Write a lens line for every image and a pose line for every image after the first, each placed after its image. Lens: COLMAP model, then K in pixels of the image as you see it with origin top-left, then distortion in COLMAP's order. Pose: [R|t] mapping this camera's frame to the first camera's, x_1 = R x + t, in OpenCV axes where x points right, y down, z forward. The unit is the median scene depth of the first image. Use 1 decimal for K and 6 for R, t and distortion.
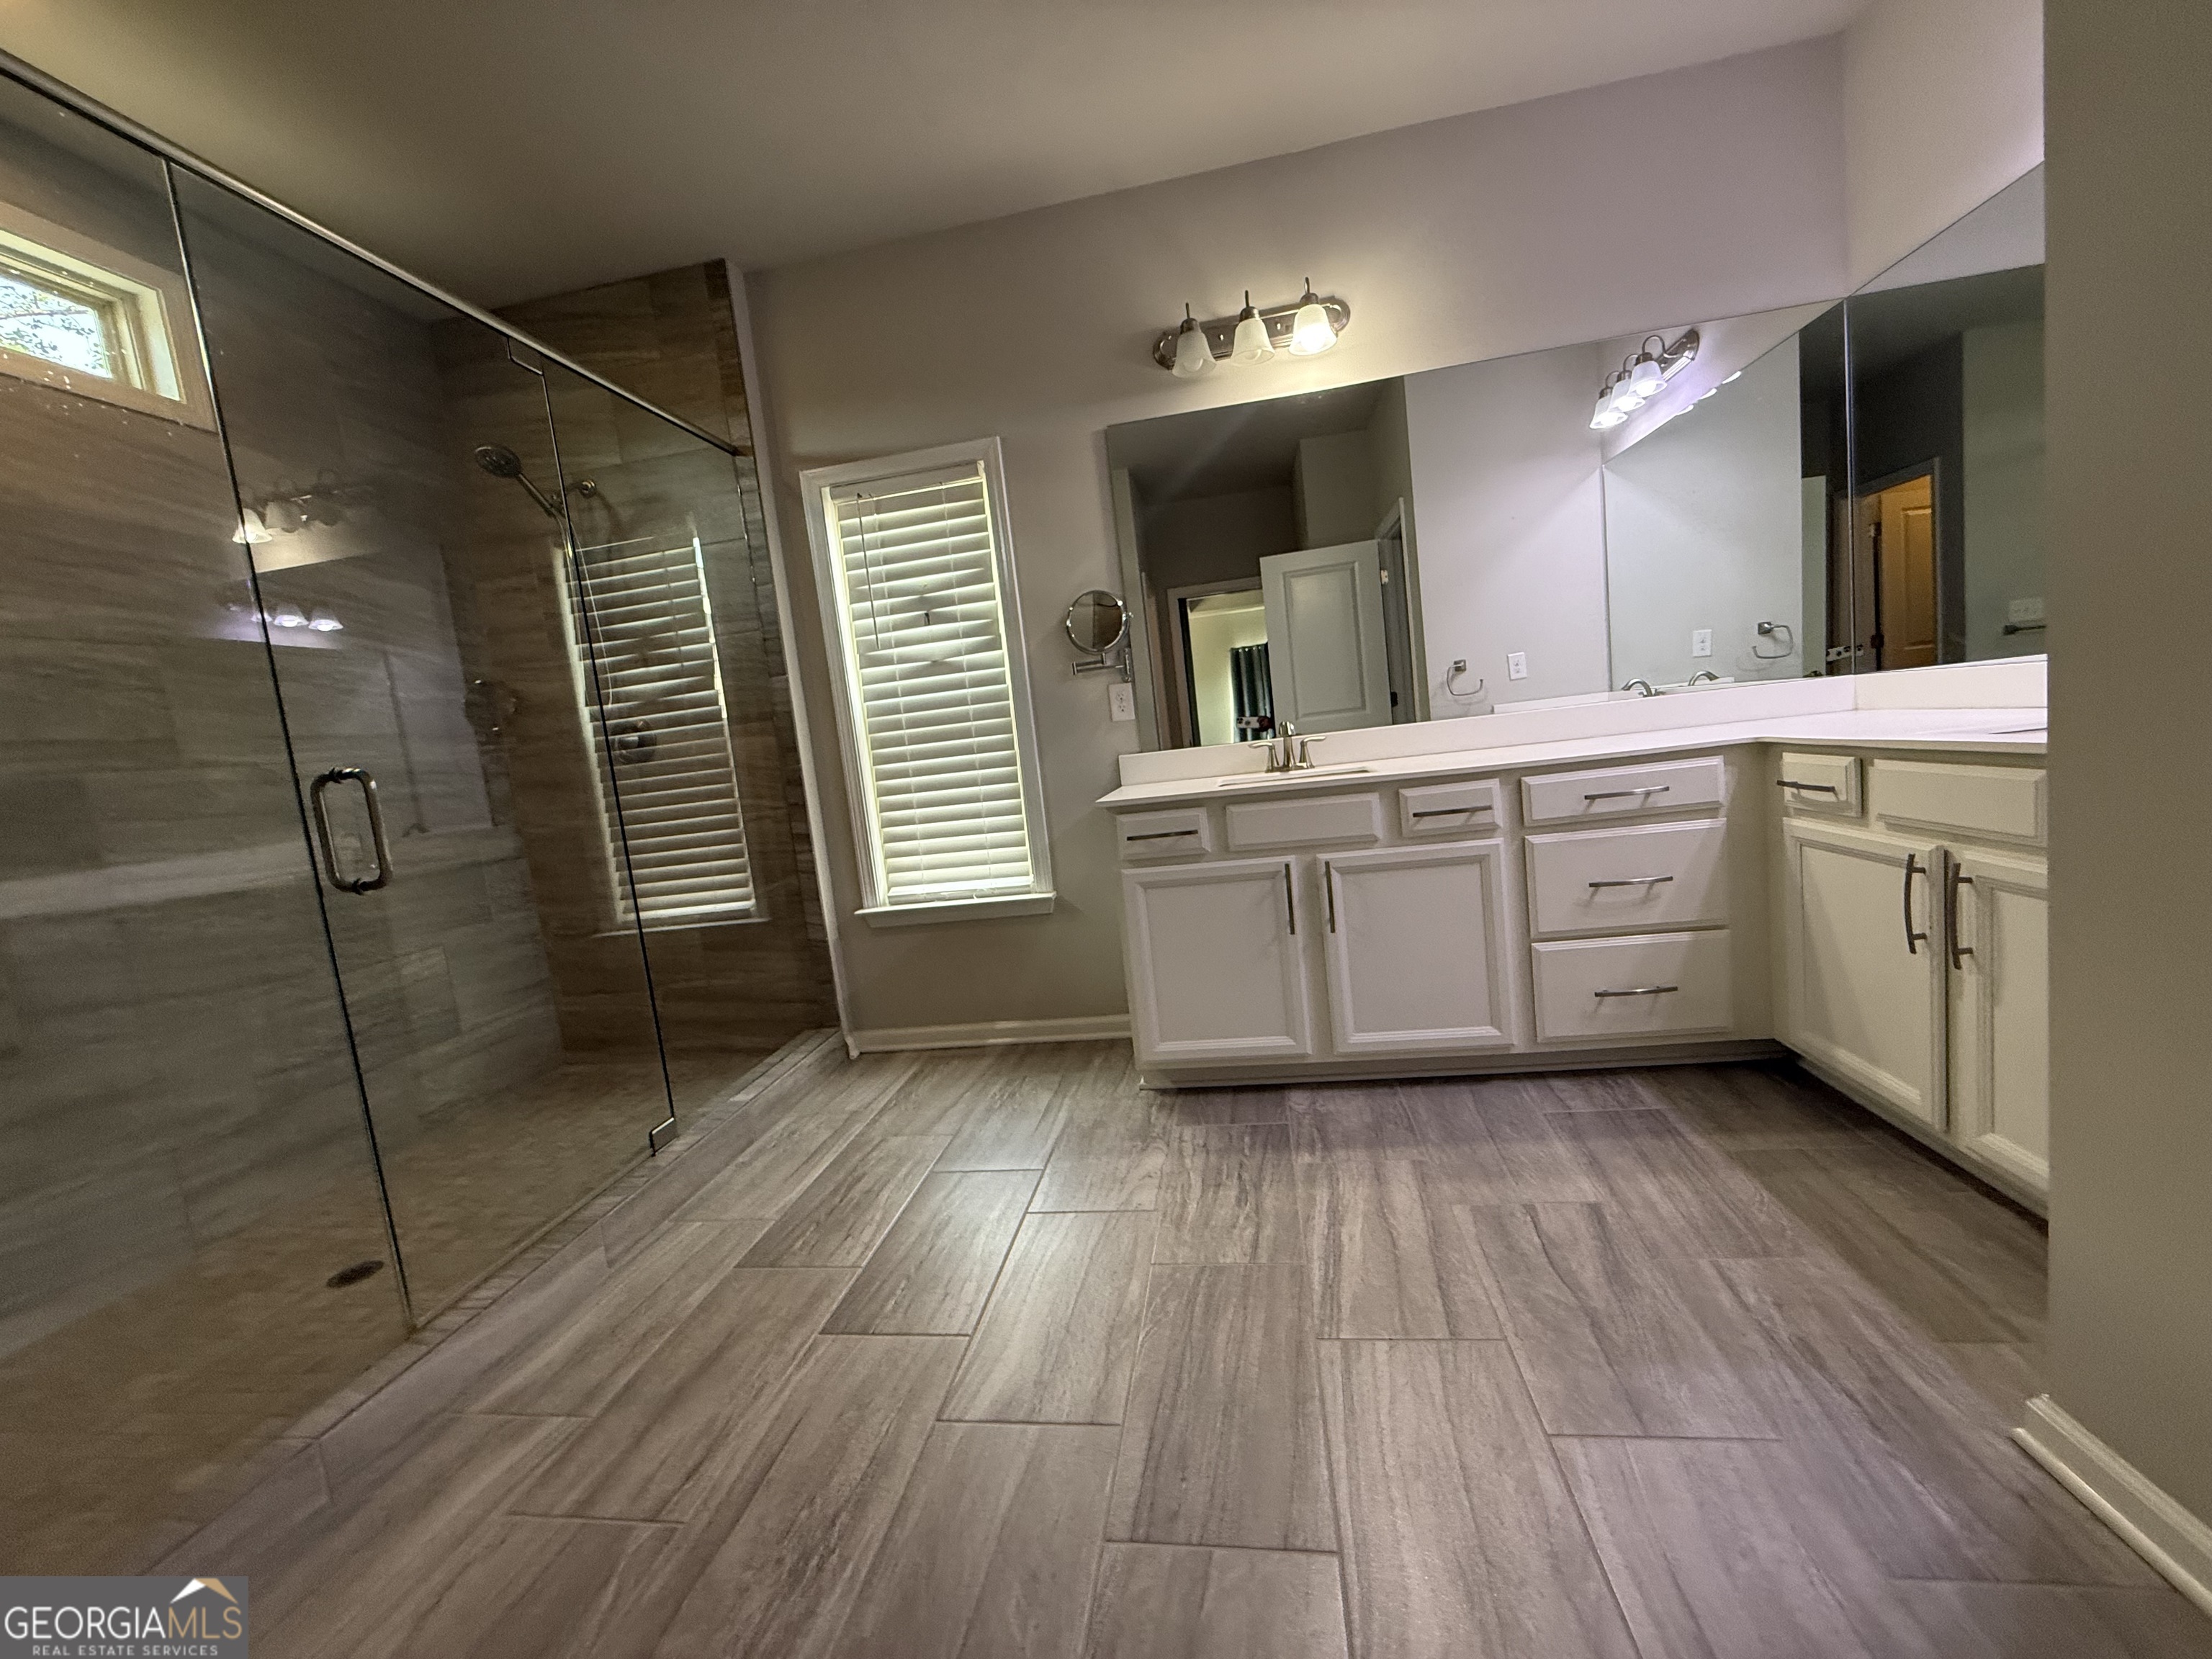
lens RADIAL K [[881.3, 0, 1099.9], [0, 881.3, 825.9], [0, 0, 1]] dist [0.000440, 0.000277]
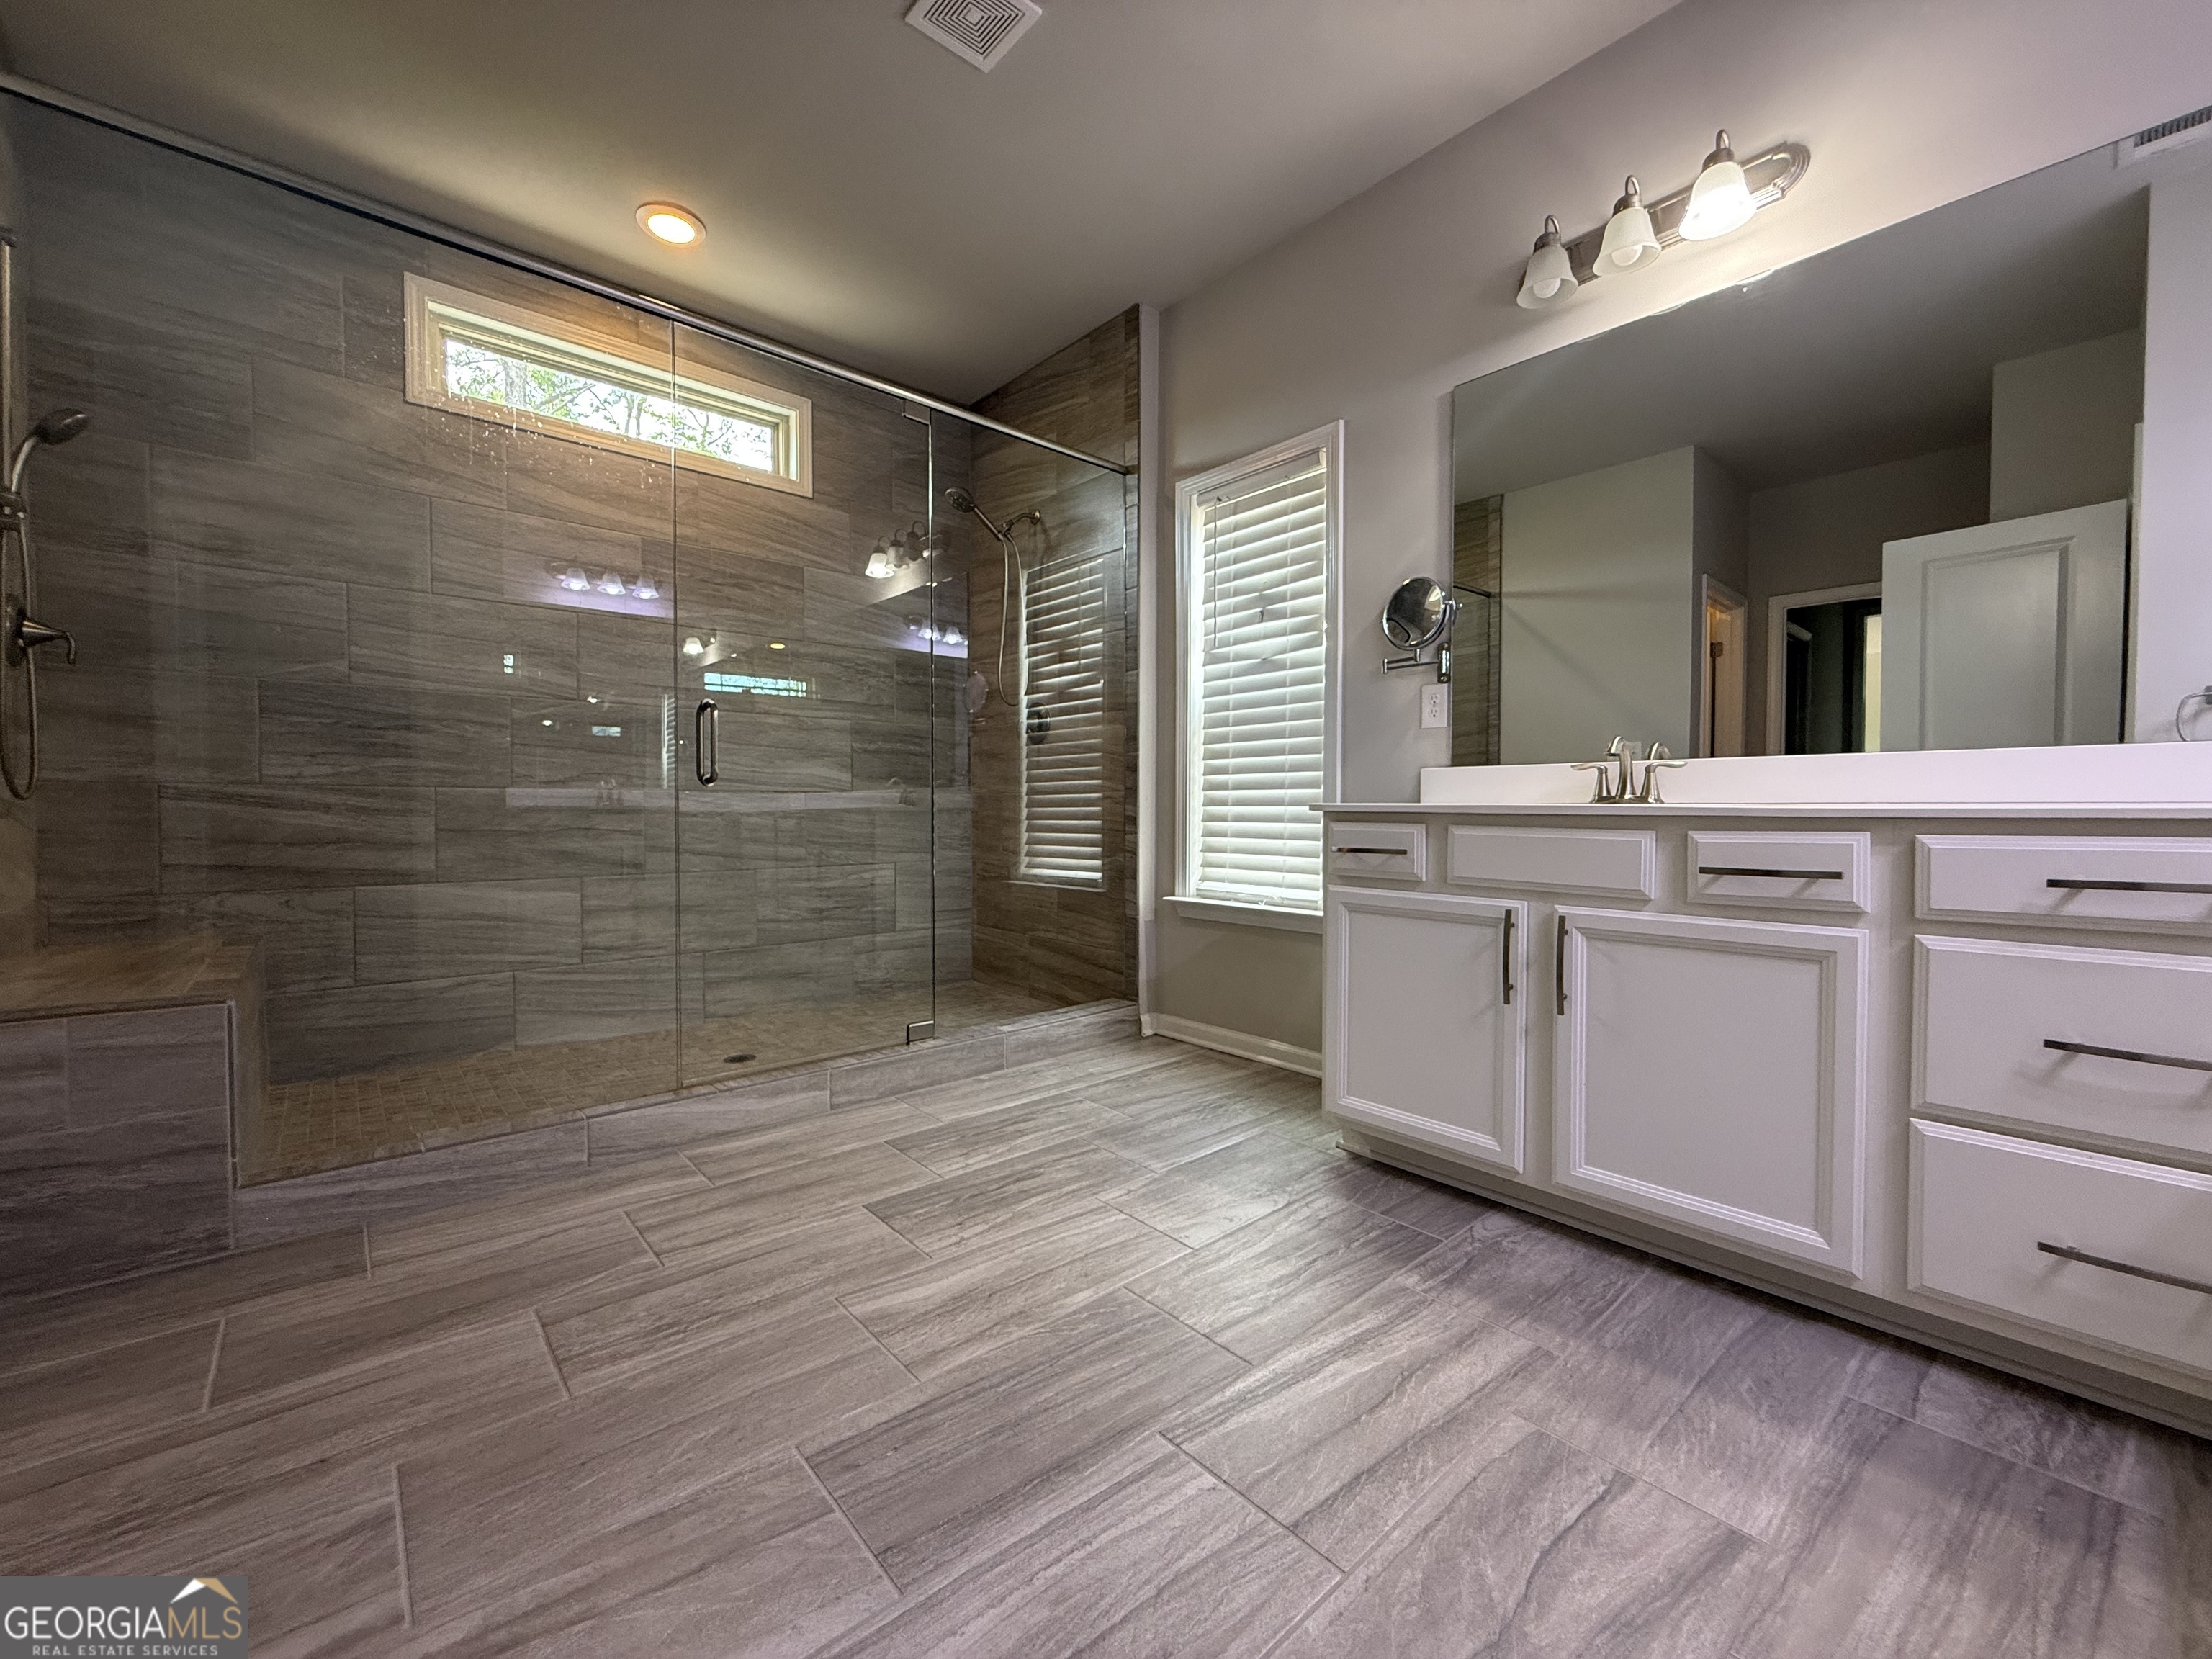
lens RADIAL K [[881.3, 0, 1099.9], [0, 881.3, 825.9], [0, 0, 1]] dist [0.000440, 0.000277]
pose [[0.766026, 0.128247, -0.629886, 0.365069], [-0.153789, 0.988003, 0.014132, 0.013261], [0.624142, 0.086044, 0.776559, 0.159629]]
